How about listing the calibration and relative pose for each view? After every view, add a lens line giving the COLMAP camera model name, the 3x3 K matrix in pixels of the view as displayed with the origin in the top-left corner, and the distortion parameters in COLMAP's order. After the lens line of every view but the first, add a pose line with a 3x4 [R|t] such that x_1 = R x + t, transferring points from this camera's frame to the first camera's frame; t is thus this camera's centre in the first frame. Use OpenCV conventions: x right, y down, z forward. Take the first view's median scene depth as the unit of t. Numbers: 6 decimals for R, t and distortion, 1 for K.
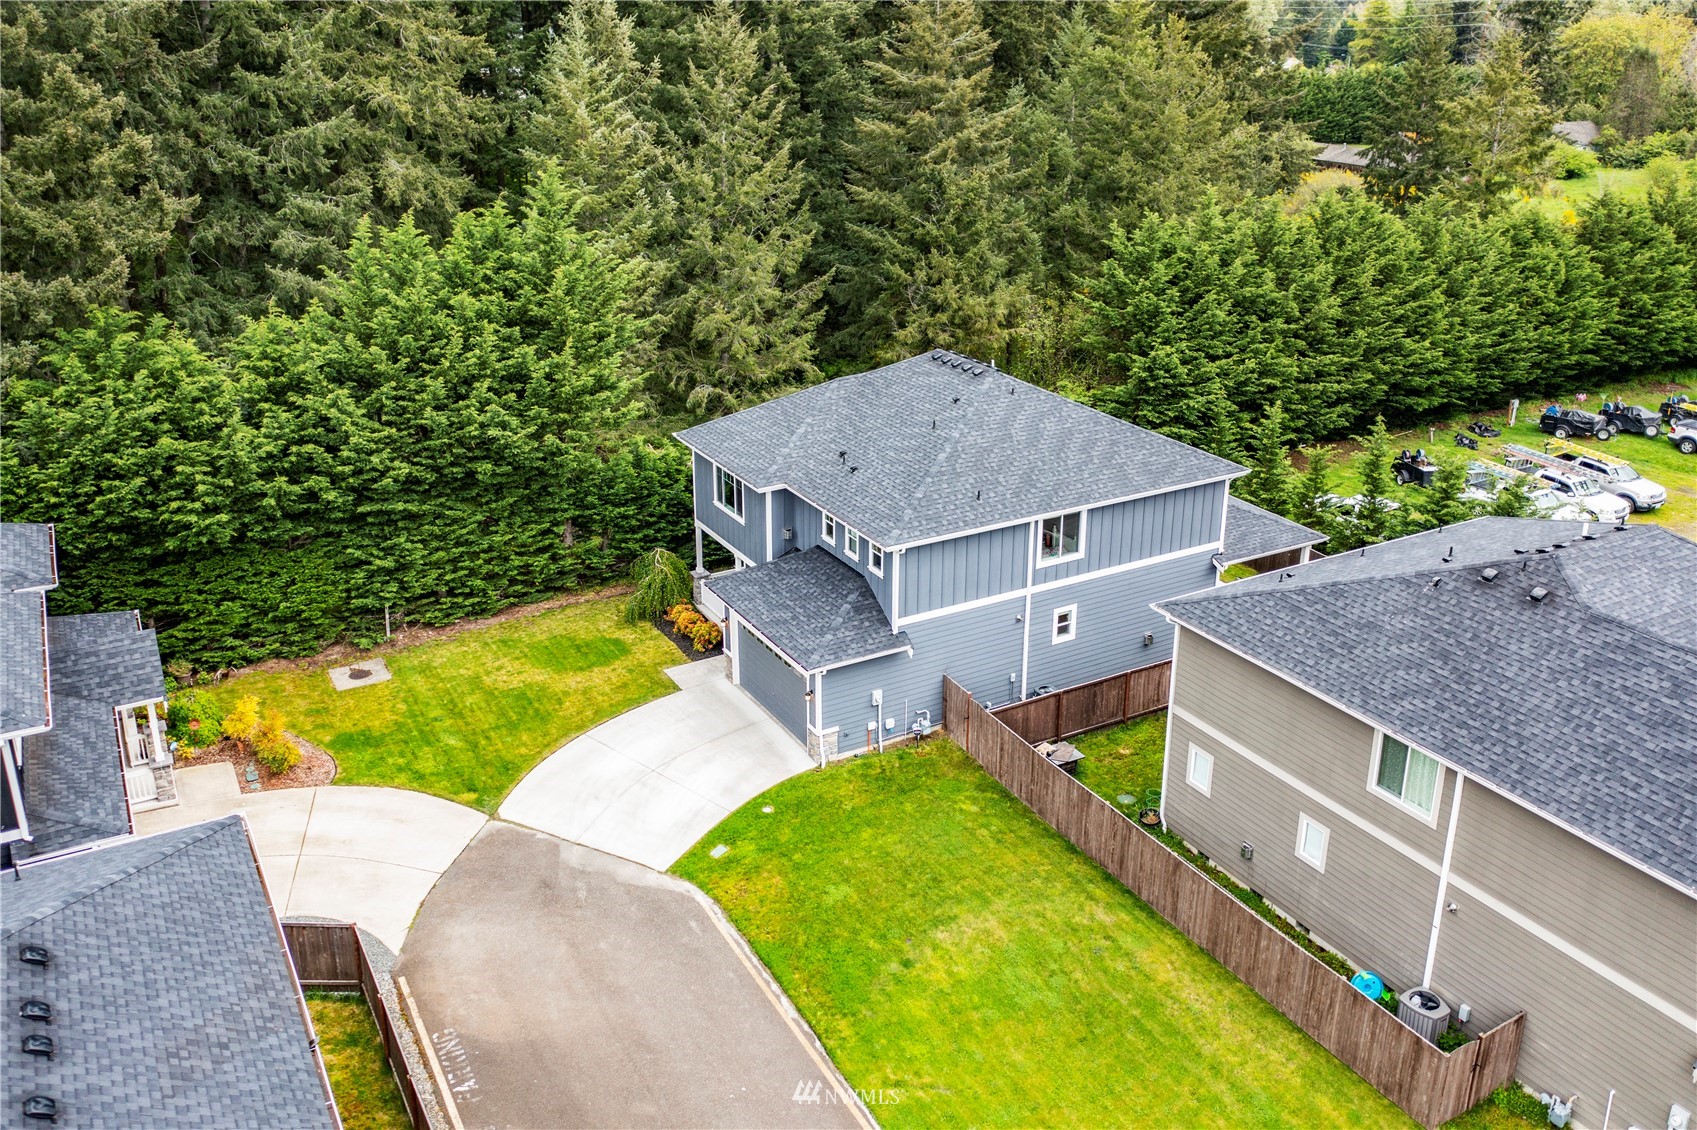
lens RADIAL K [[1380.3, 0, 859.4], [0, 1380.3, 561.3], [0, 0, 1]] dist [-0.000769, 0.005408]
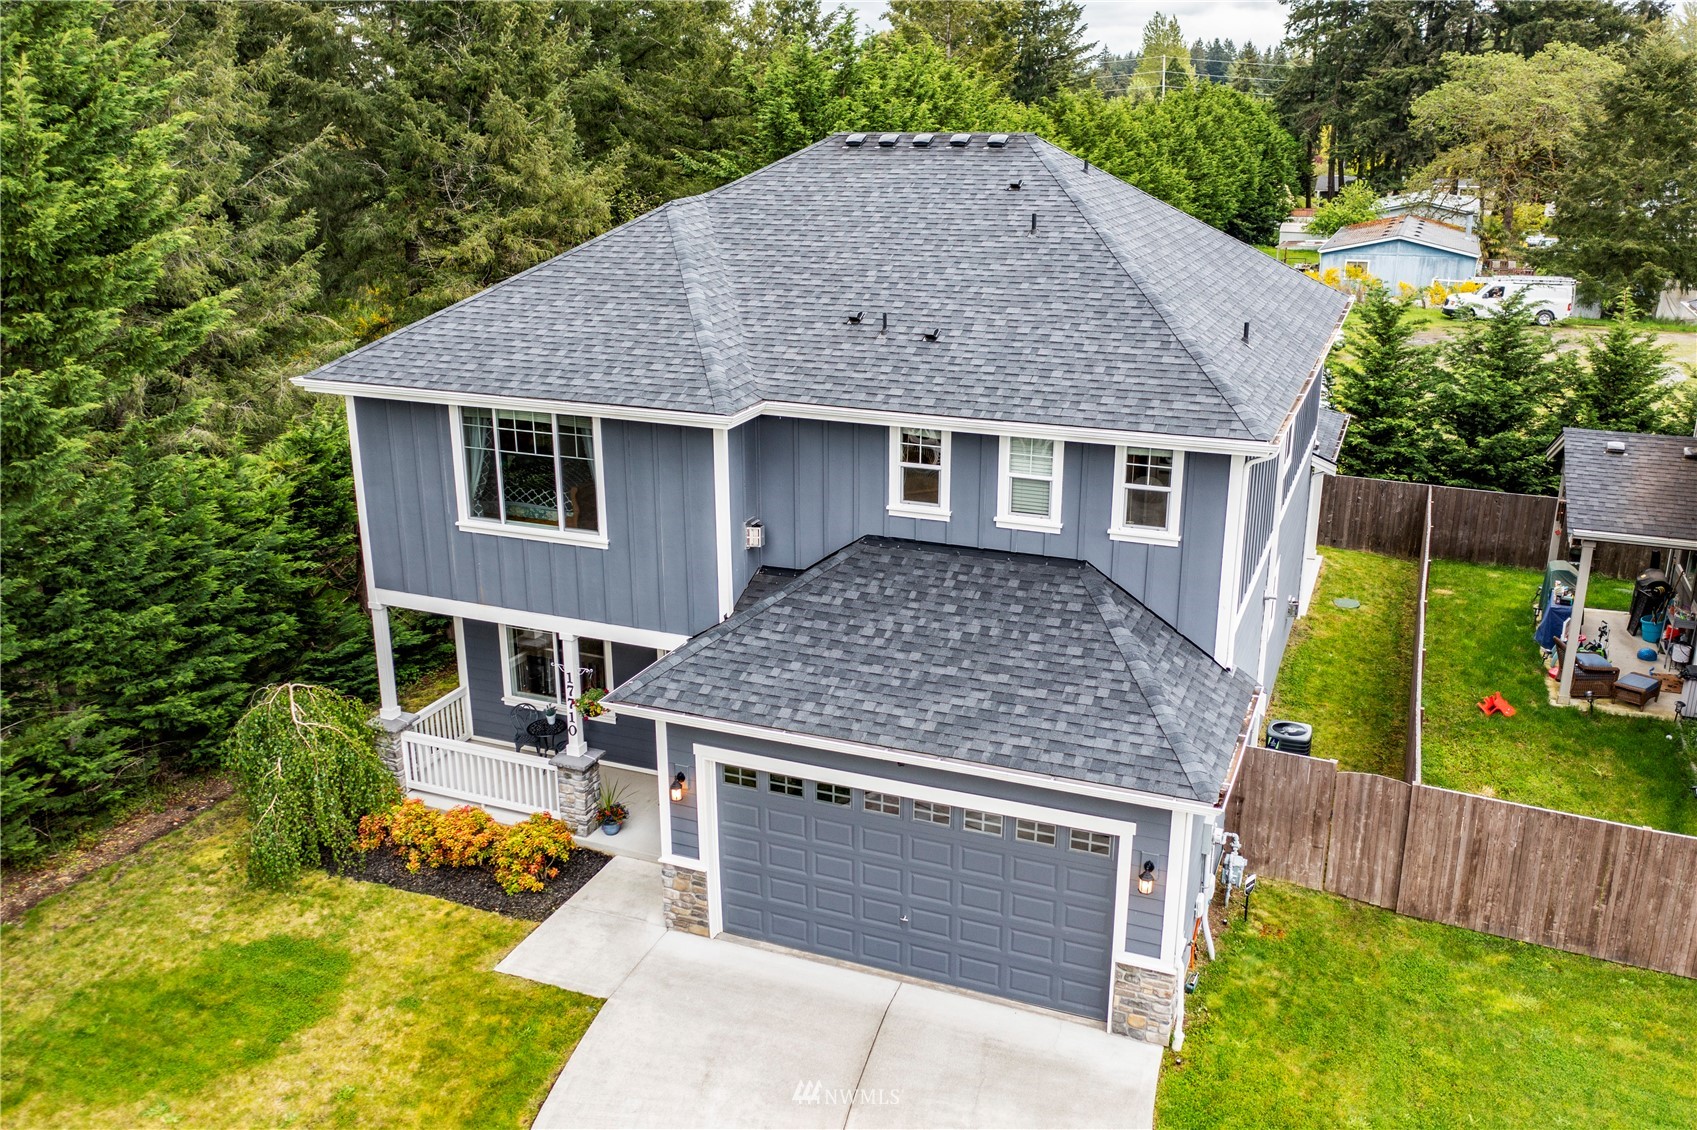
lens RADIAL K [[1380.3, 0, 850.3], [0, 1380.3, 565.6], [0, 0, 1]] dist [-0.000769, 0.005408]
pose [[0.790846, -0.198983, 0.578765, -0.290267], [0.239088, 0.970972, 0.007126, -0.007753], [-0.563382, 0.132740, 0.815463, 0.698901]]
